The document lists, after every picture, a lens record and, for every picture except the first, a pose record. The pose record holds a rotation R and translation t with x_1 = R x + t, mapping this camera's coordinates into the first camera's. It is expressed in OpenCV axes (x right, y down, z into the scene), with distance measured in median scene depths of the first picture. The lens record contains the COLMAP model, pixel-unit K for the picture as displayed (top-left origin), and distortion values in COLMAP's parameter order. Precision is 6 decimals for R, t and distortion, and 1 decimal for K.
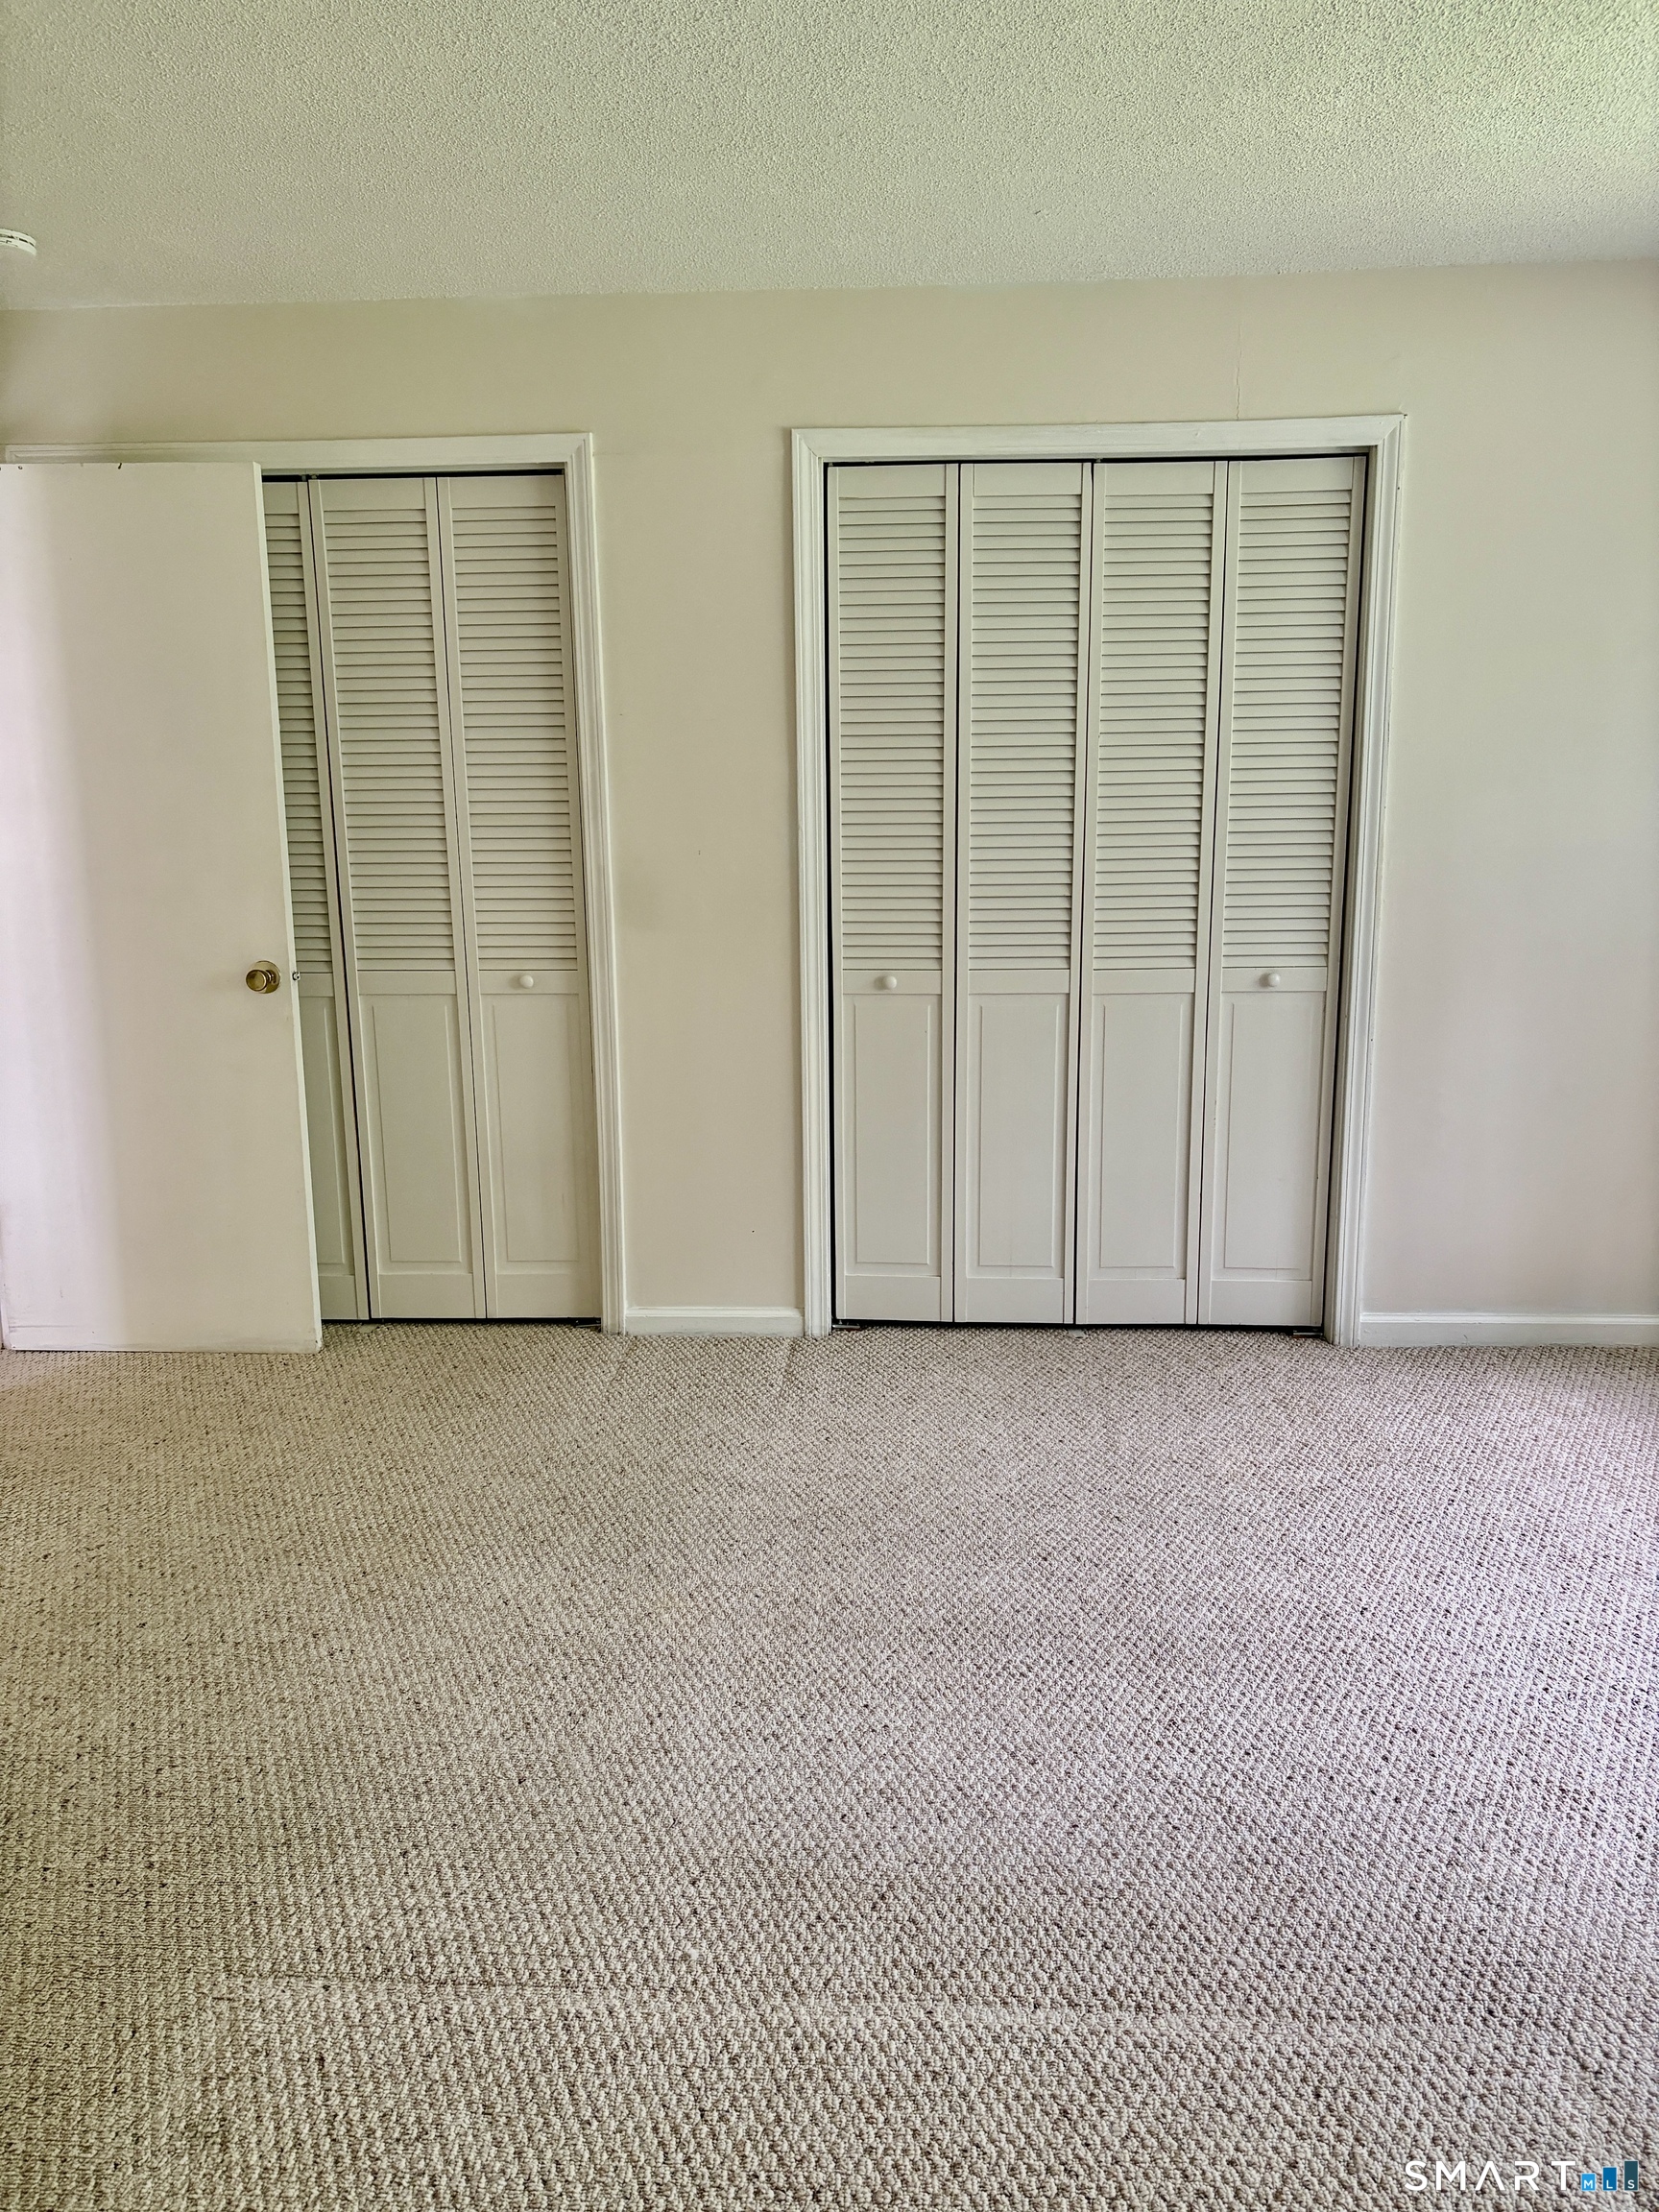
lens RADIAL K [[1679.8, 0, 826.5], [0, 1679.8, 1096.6], [0, 0, 1]] dist [0.028606, 0.003350]
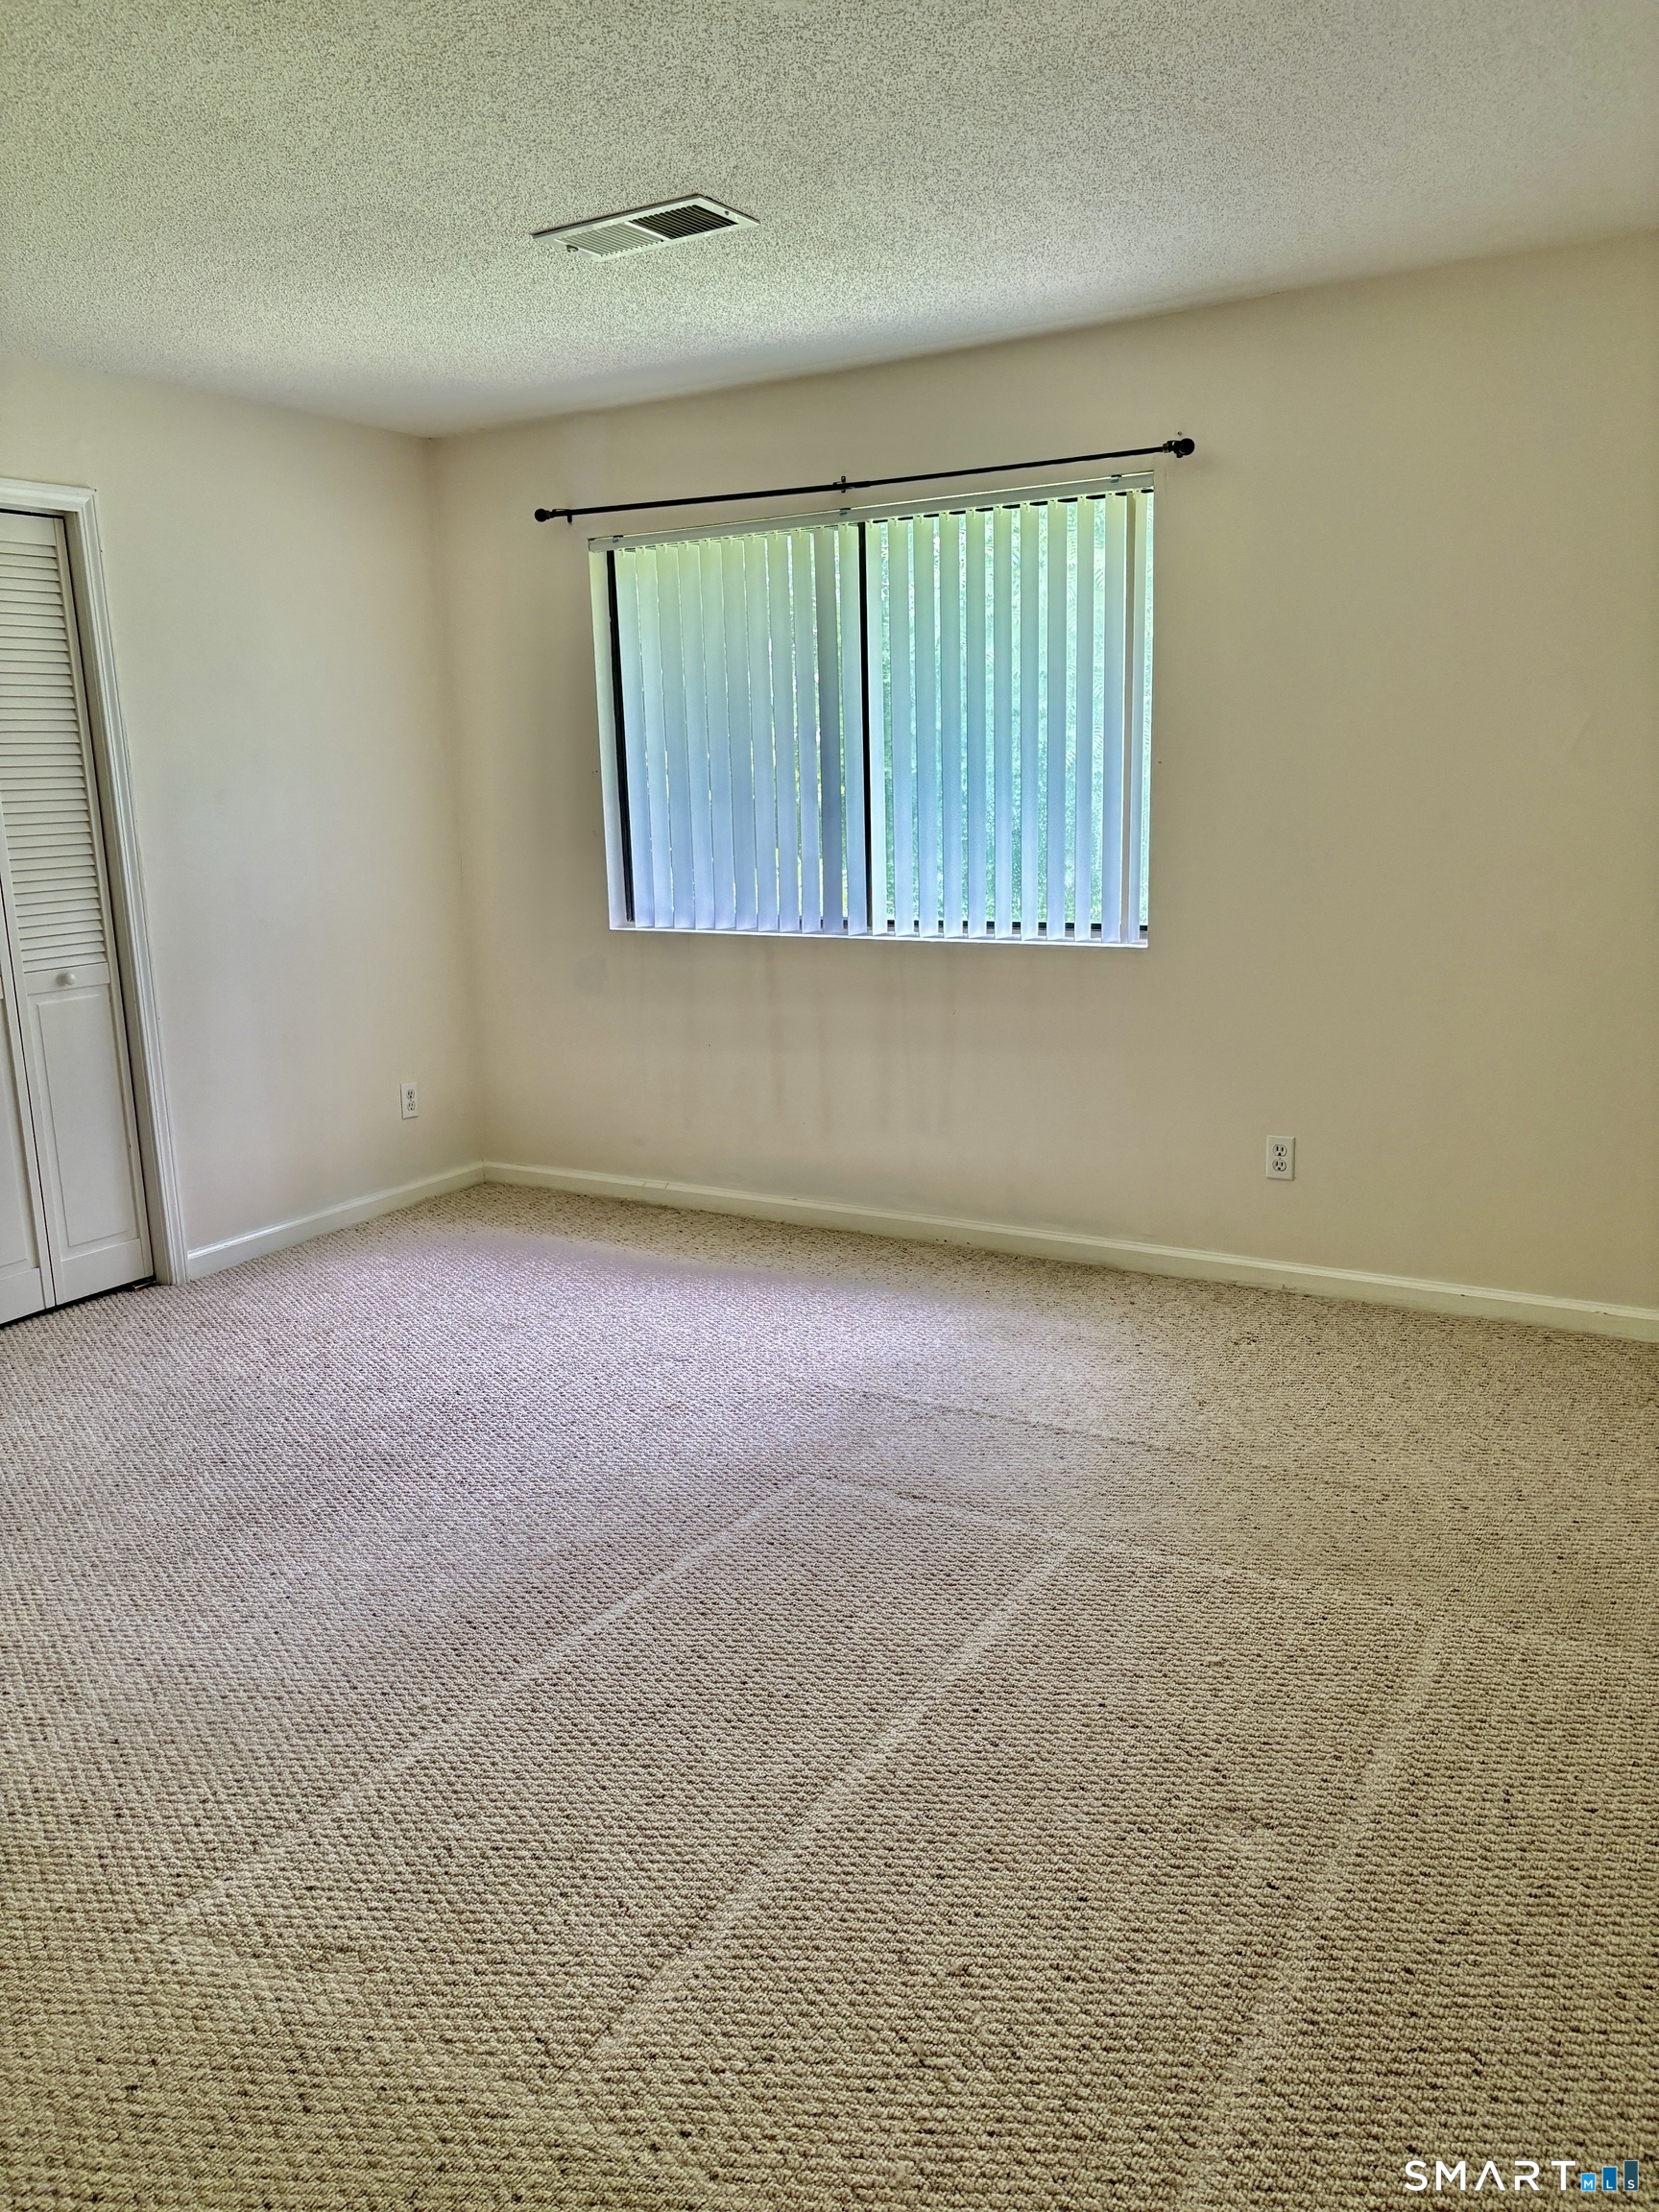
lens RADIAL K [[1686.4, 0, 829.5], [0, 1686.4, 1106.0], [0, 0, 1]] dist [0.055757, -0.061456]
pose [[0.463896, -0.179467, 0.867521, -0.518277], [0.194694, 0.975977, 0.097793, 0.000795], [-0.864231, 0.123535, 0.487693, 0.028302]]
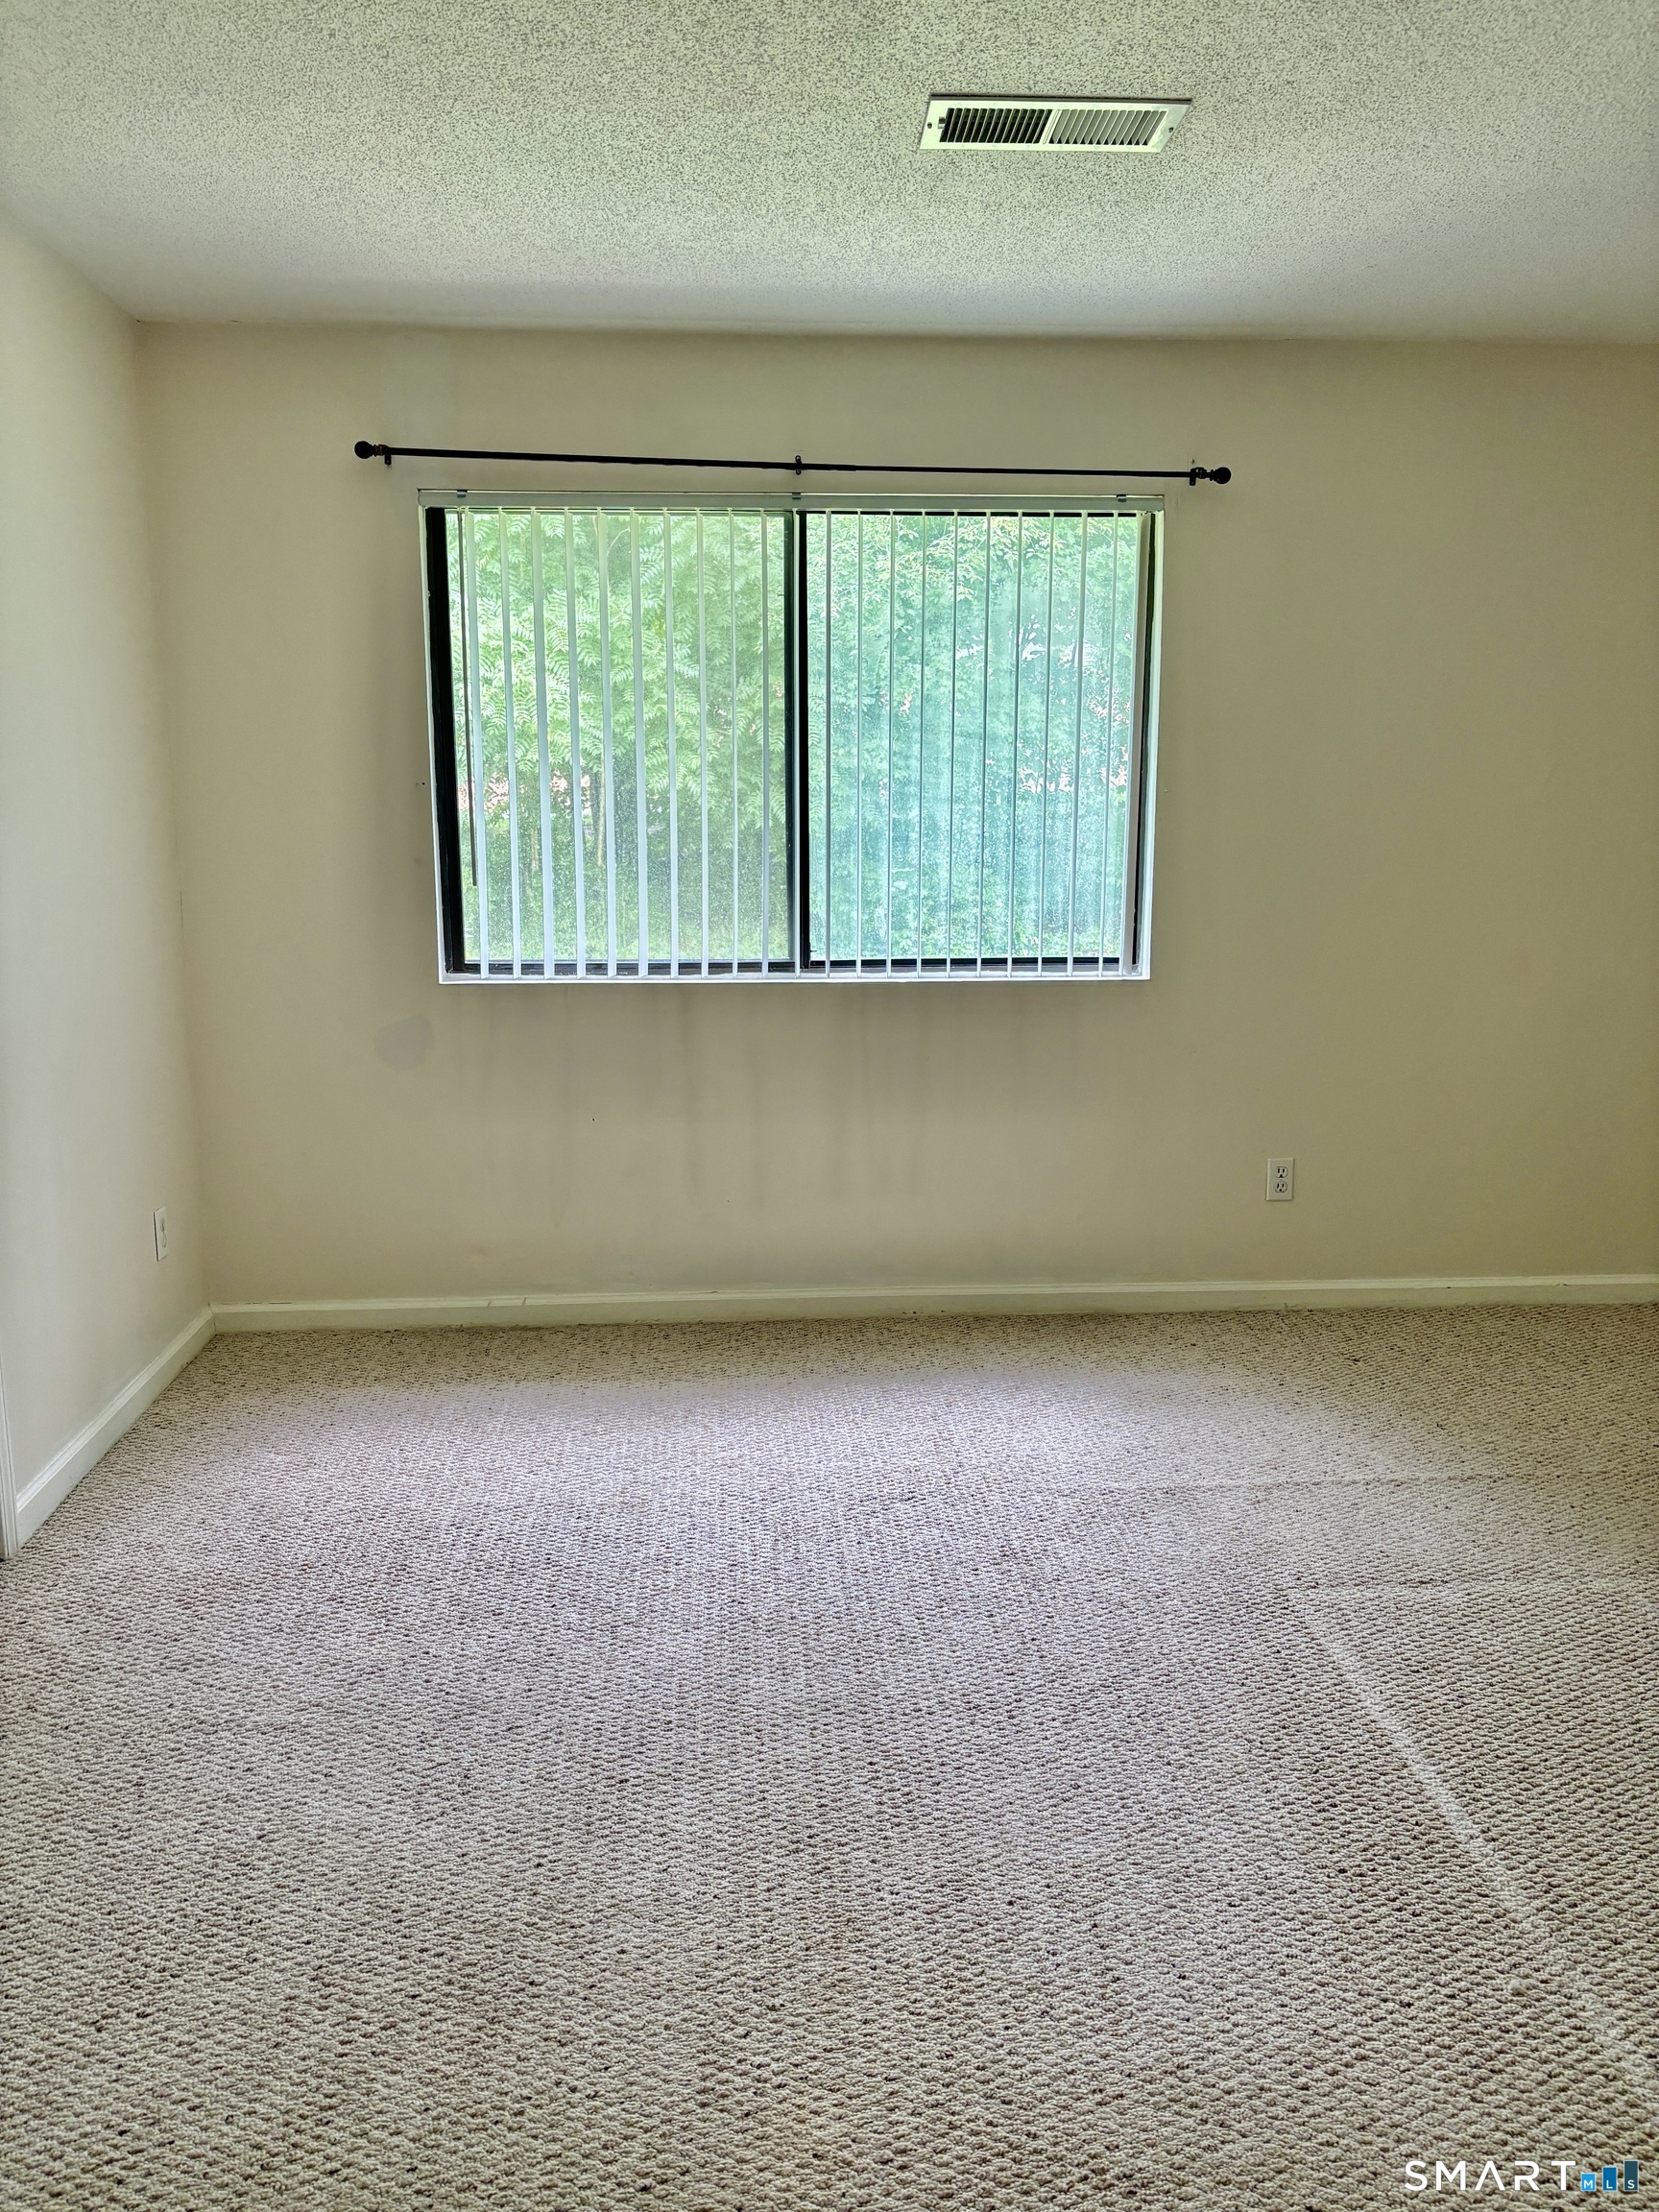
lens RADIAL K [[1679.8, 0, 826.5], [0, 1679.8, 1096.6], [0, 0, 1]] dist [0.028606, 0.003350]
pose [[-0.129472, -0.165848, 0.977615, -0.477737], [0.194643, 0.962482, 0.189059, -0.129926], [-0.972292, 0.214764, -0.092333, 0.726577]]
